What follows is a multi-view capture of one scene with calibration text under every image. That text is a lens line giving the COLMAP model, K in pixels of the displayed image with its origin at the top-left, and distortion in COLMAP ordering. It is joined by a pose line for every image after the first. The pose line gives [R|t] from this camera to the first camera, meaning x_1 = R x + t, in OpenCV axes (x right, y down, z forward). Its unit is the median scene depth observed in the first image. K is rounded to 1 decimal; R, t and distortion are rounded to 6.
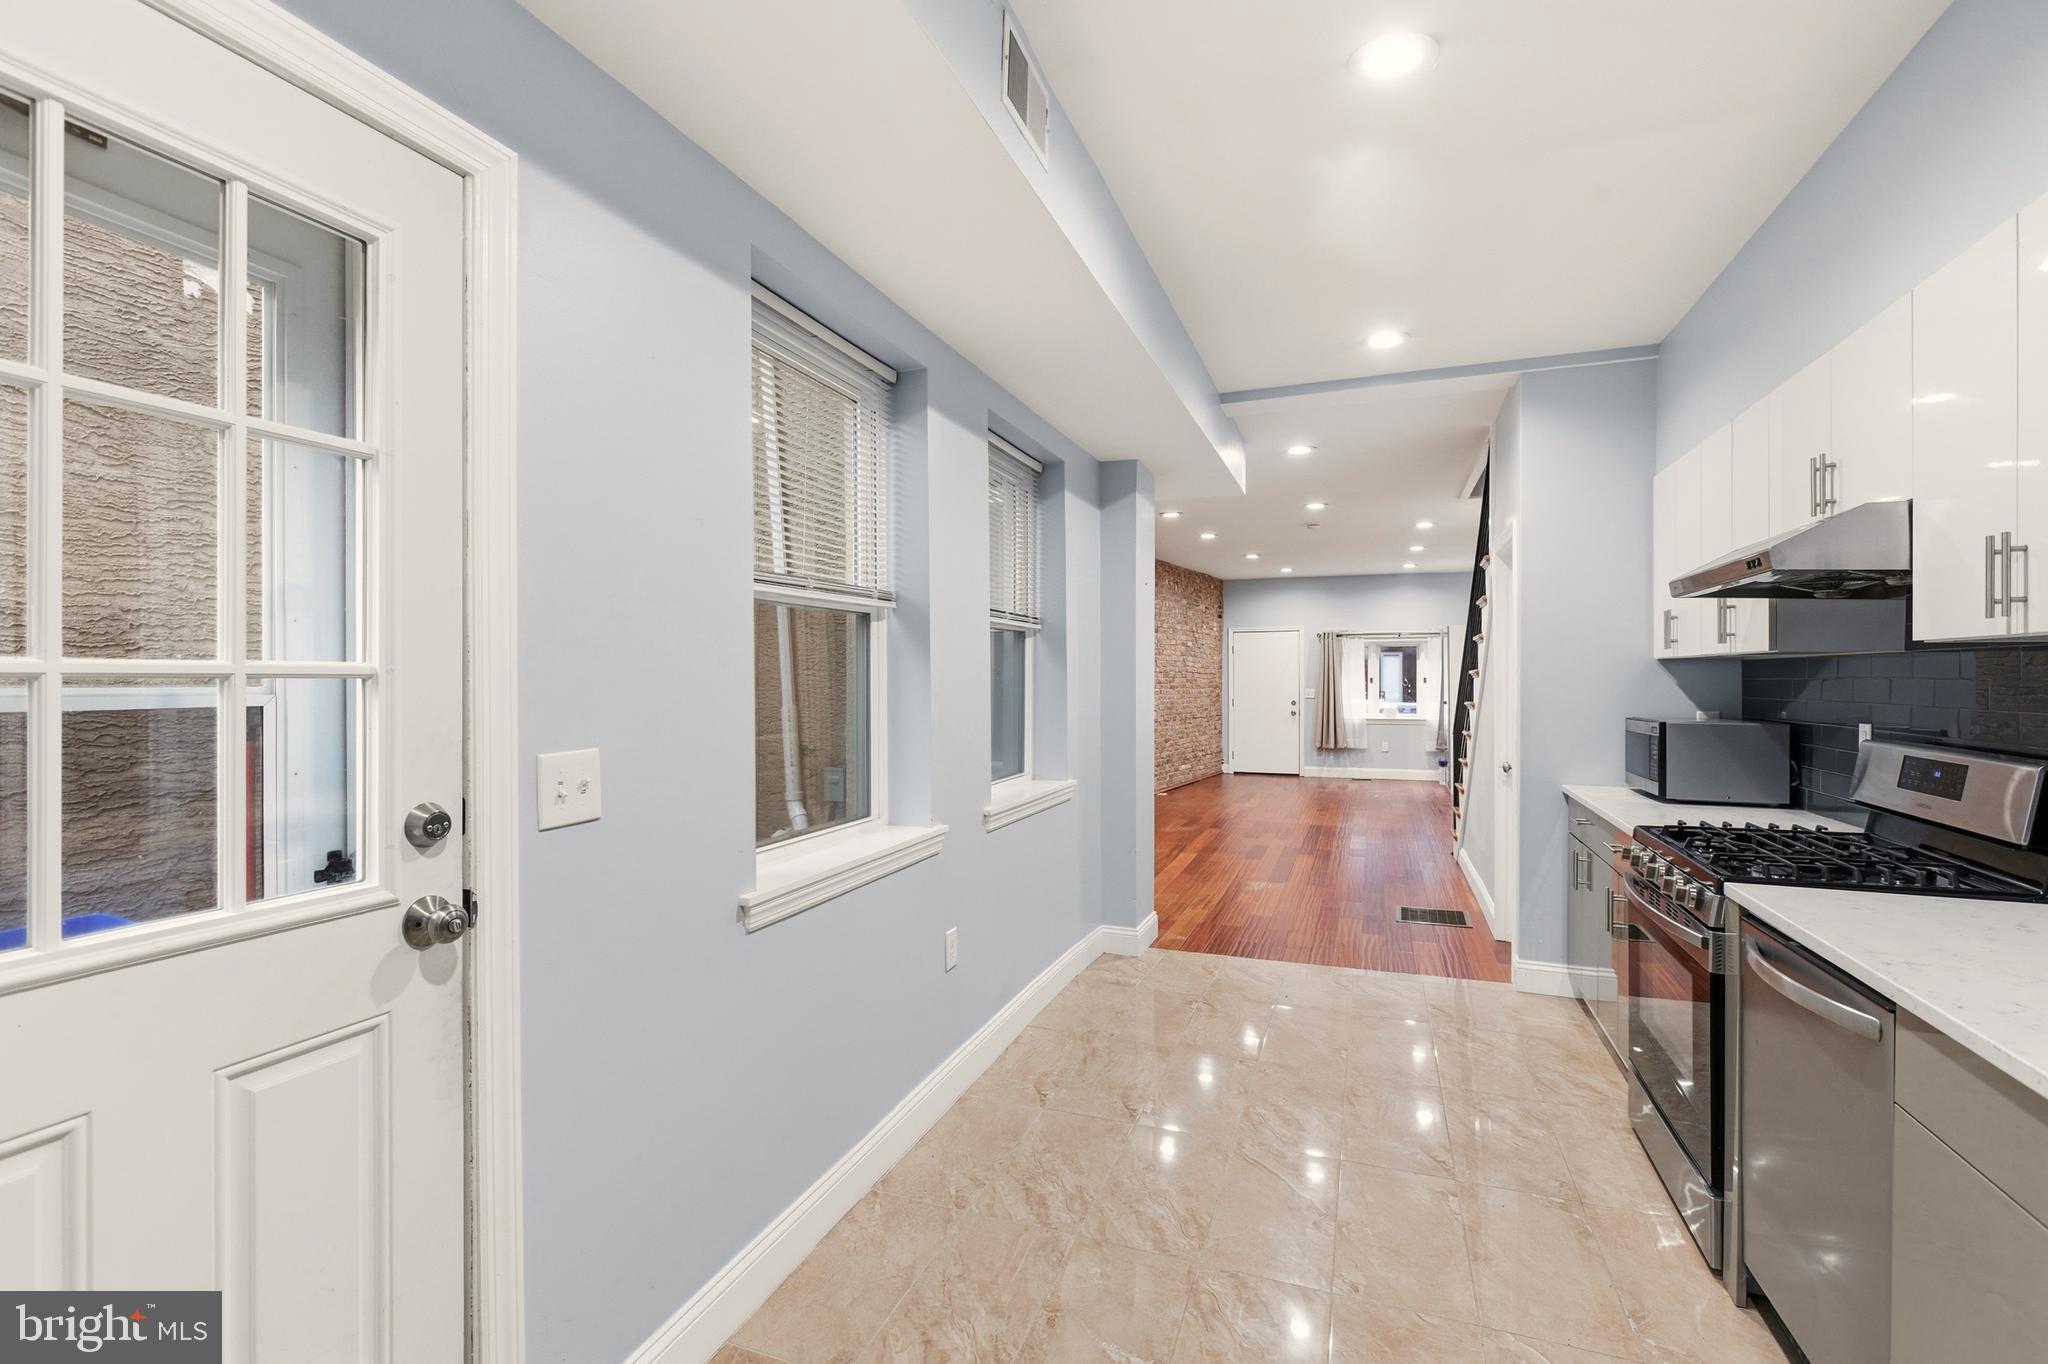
lens RADIAL K [[902.4, 0, 1024.0], [0, 902.4, 682.0], [0, 0, 1]] dist [-0.039152, 0.021559]
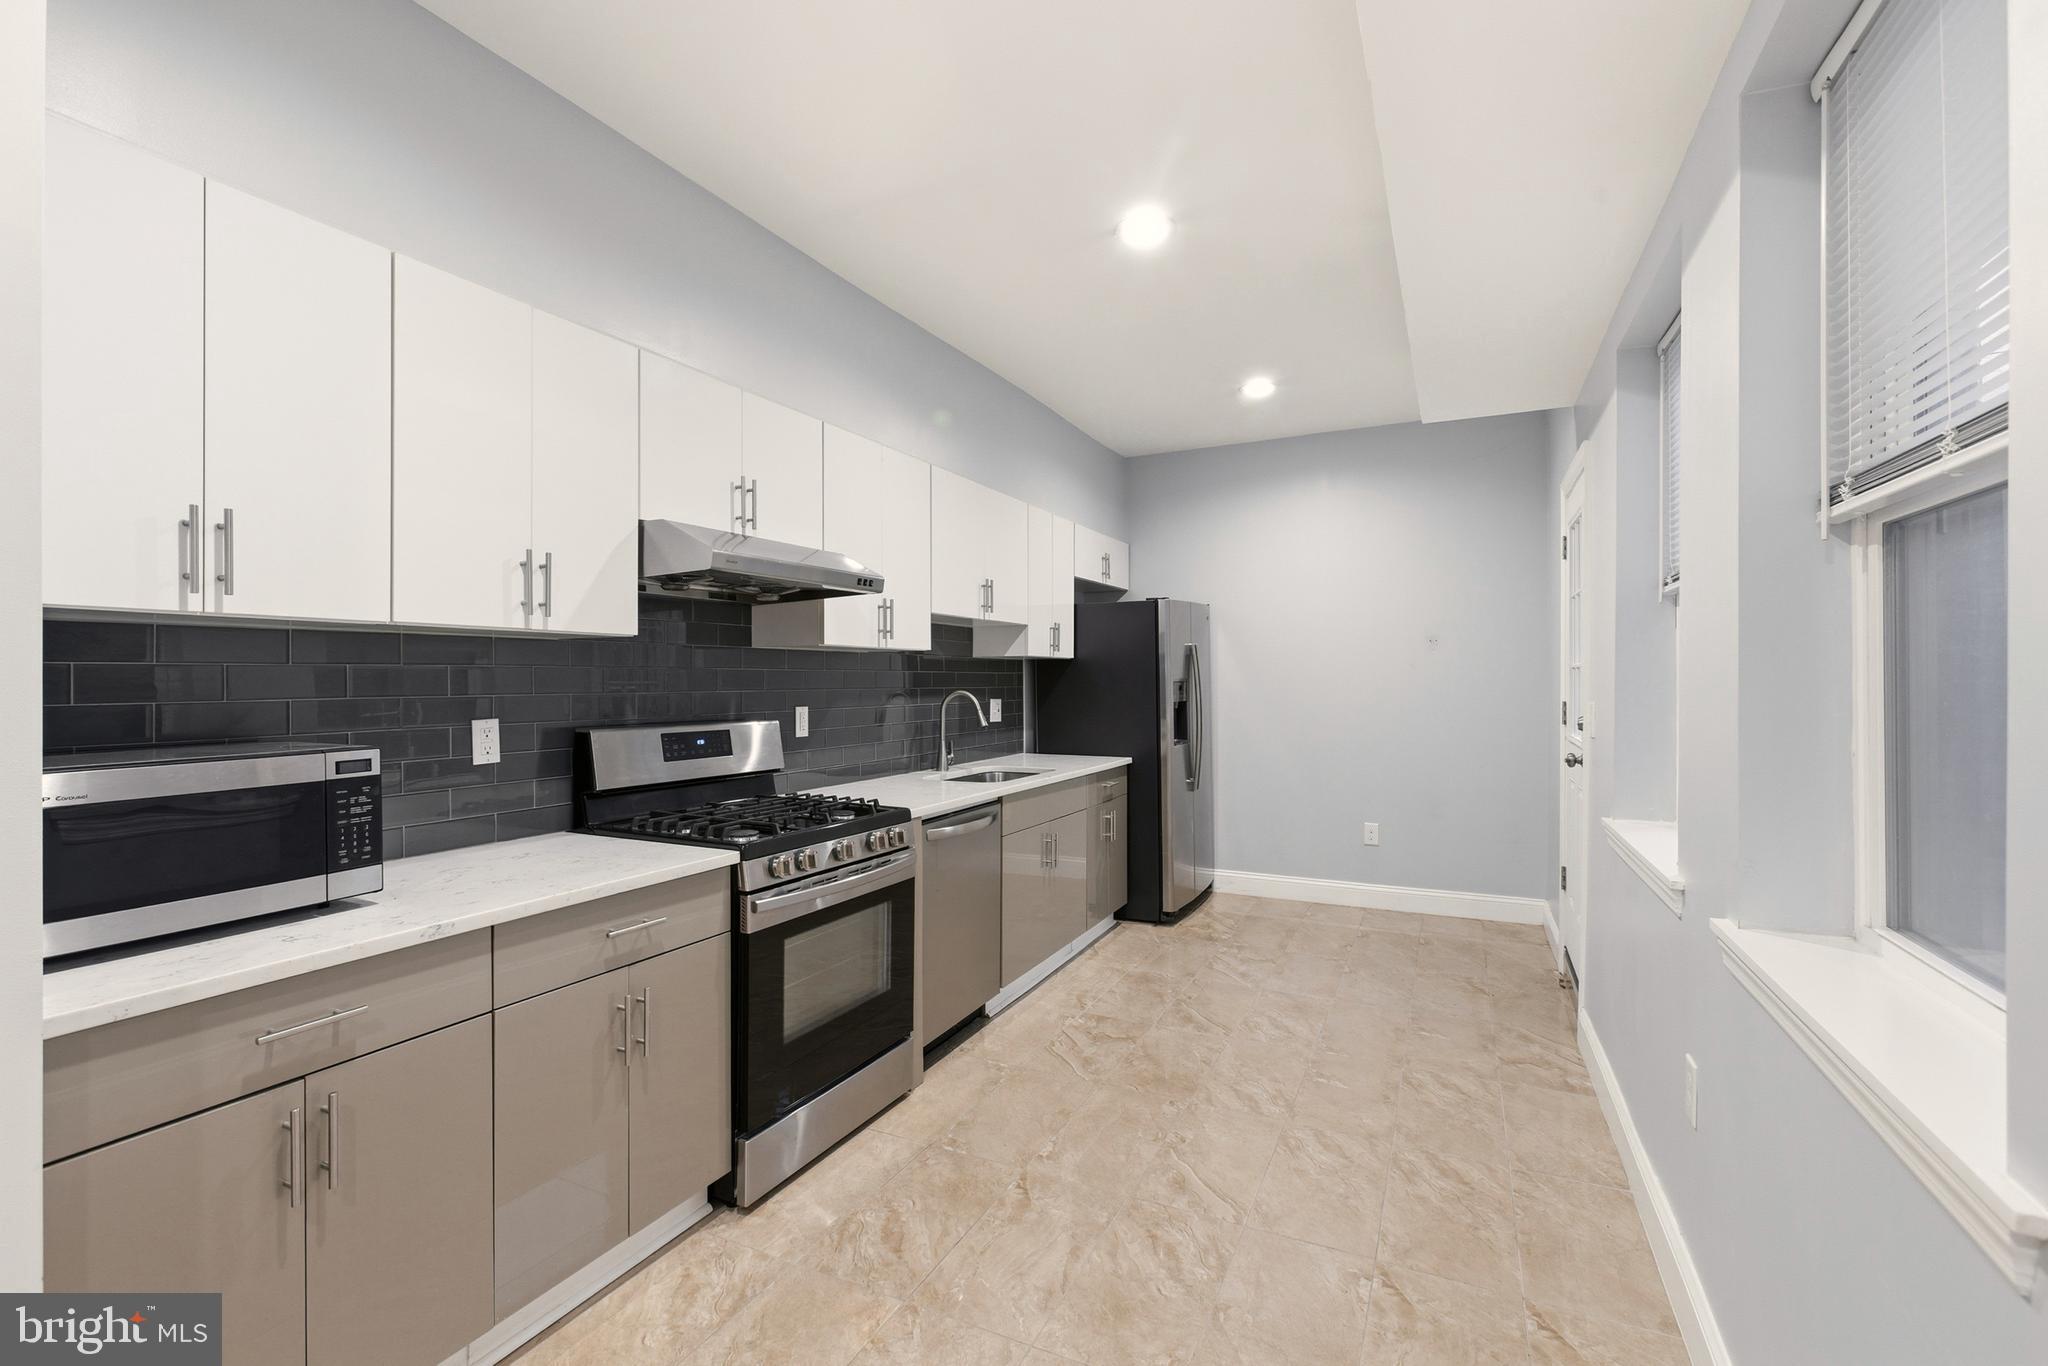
lens RADIAL K [[902.4, 0, 1024.0], [0, 902.4, 683.0], [0, 0, 1]] dist [-0.039152, 0.021559]
pose [[-0.996746, 0.005394, 0.080426, 0.353998], [0.006124, 0.999942, 0.008837, 0.005638], [-0.080373, 0.009301, -0.996721, 1.752867]]
